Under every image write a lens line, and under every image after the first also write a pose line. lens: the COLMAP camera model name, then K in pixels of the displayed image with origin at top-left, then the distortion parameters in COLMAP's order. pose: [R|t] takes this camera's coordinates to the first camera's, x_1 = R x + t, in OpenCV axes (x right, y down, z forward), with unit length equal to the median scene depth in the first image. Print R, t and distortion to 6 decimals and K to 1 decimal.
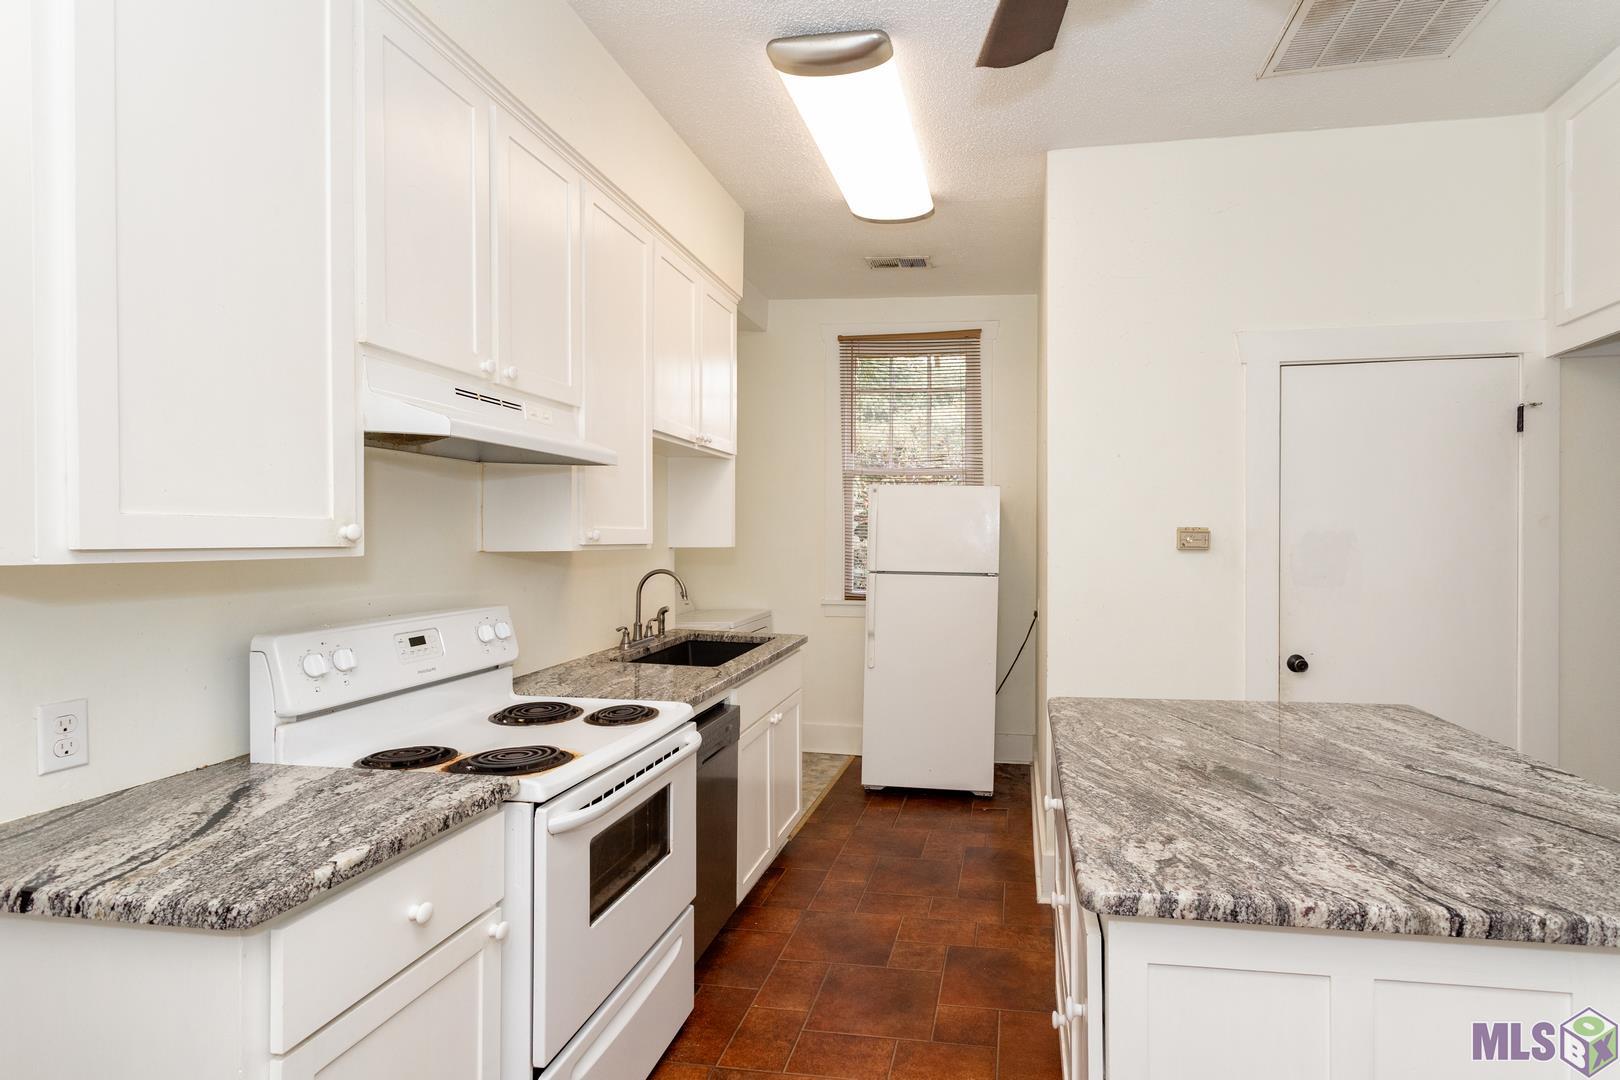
lens RADIAL K [[806.4, 0, 904.6], [0, 806.4, 539.7], [0, 0, 1]] dist [0.000116, 0.000059]
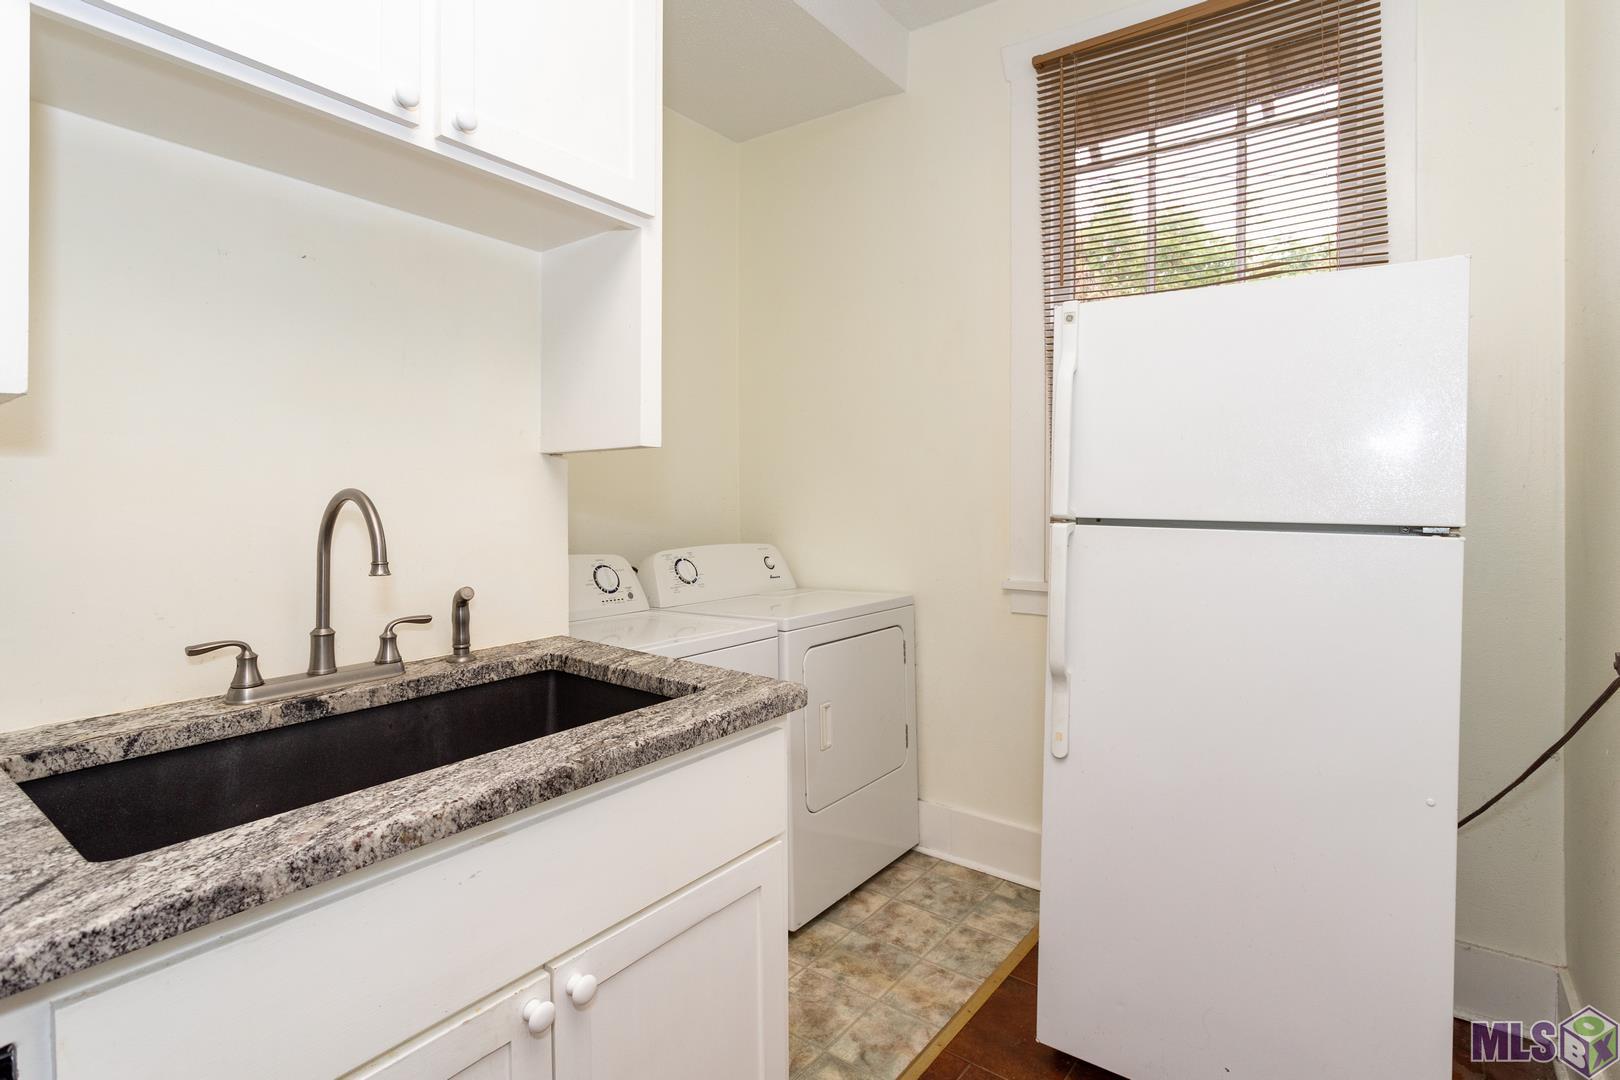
lens RADIAL K [[789.1, 0, 812.0], [0, 789.1, 511.1], [0, 0, 1]] dist [0.001107, 0.000785]
pose [[0.873351, -0.000920, -0.487090, 0.051221], [0.001837, 0.999997, 0.001404, 0.041314], [0.487087, -0.002121, 0.873351, 0.710037]]
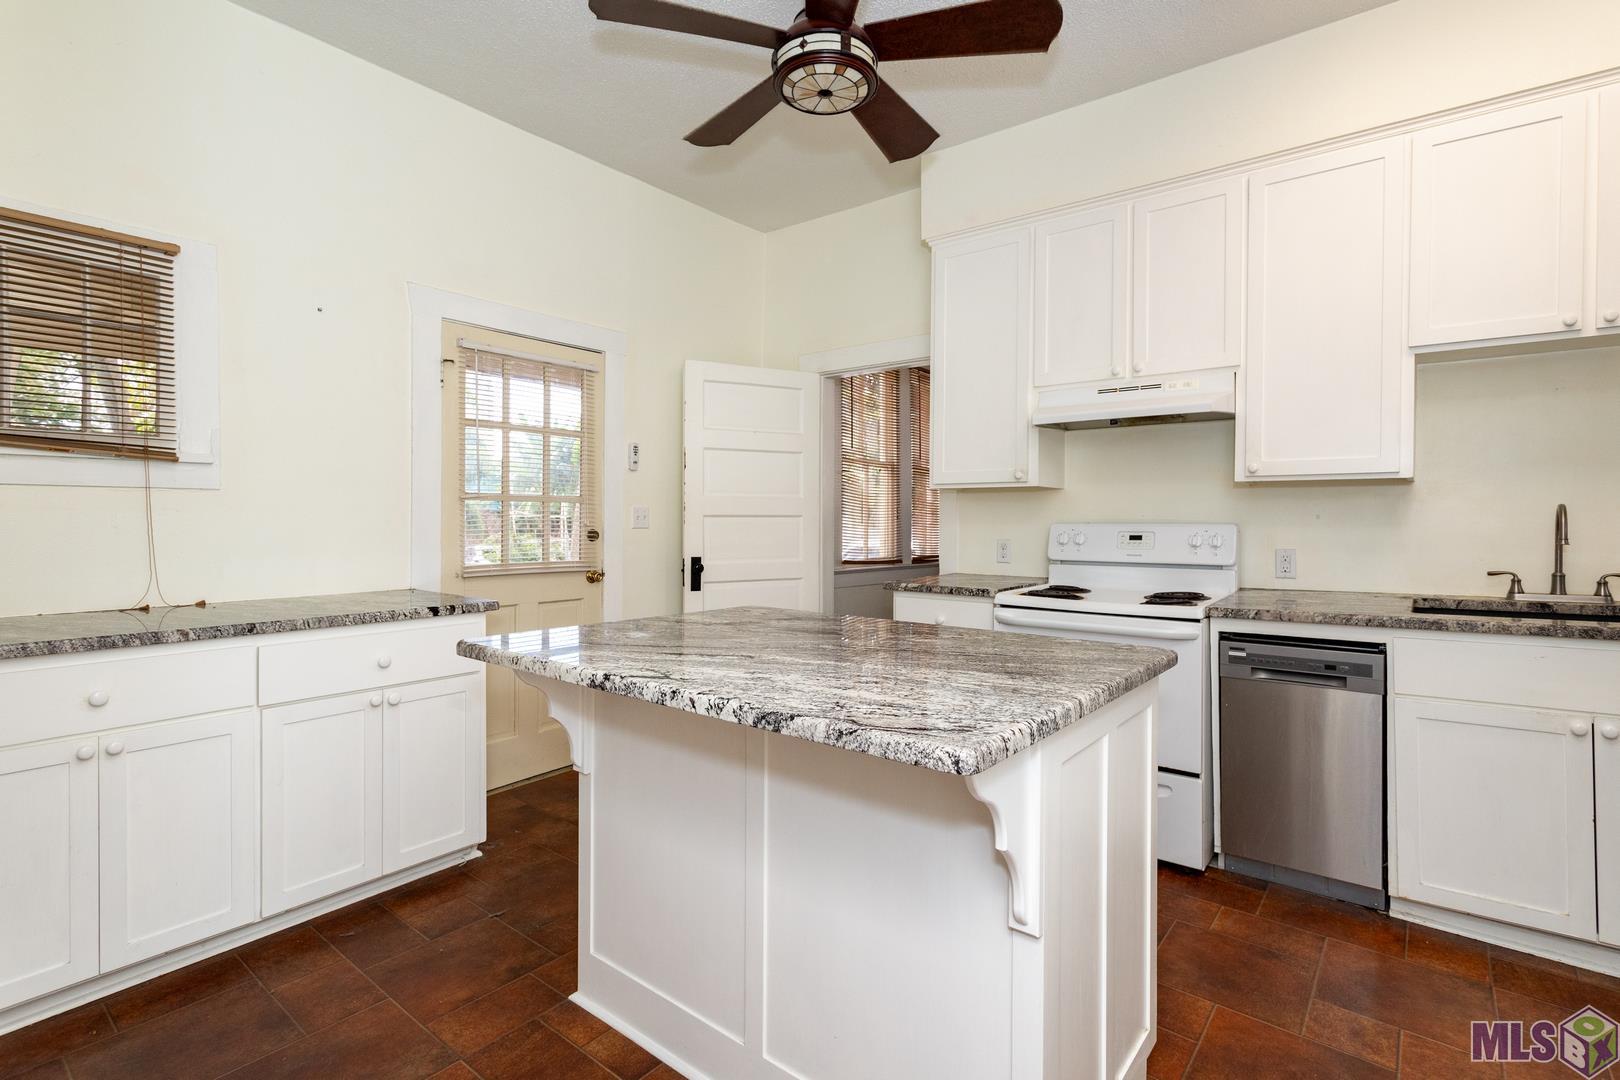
lens RADIAL K [[776.7, 0, 801.8], [0, 776.7, 509.3], [0, 0, 1]] dist [-0.002476, 0.001187]
pose [[-0.525137, -0.006657, -0.850992, 0.633743], [-0.004229, 0.999977, -0.005212, 0.043080], [0.851007, 0.000862, -0.525153, 0.696360]]
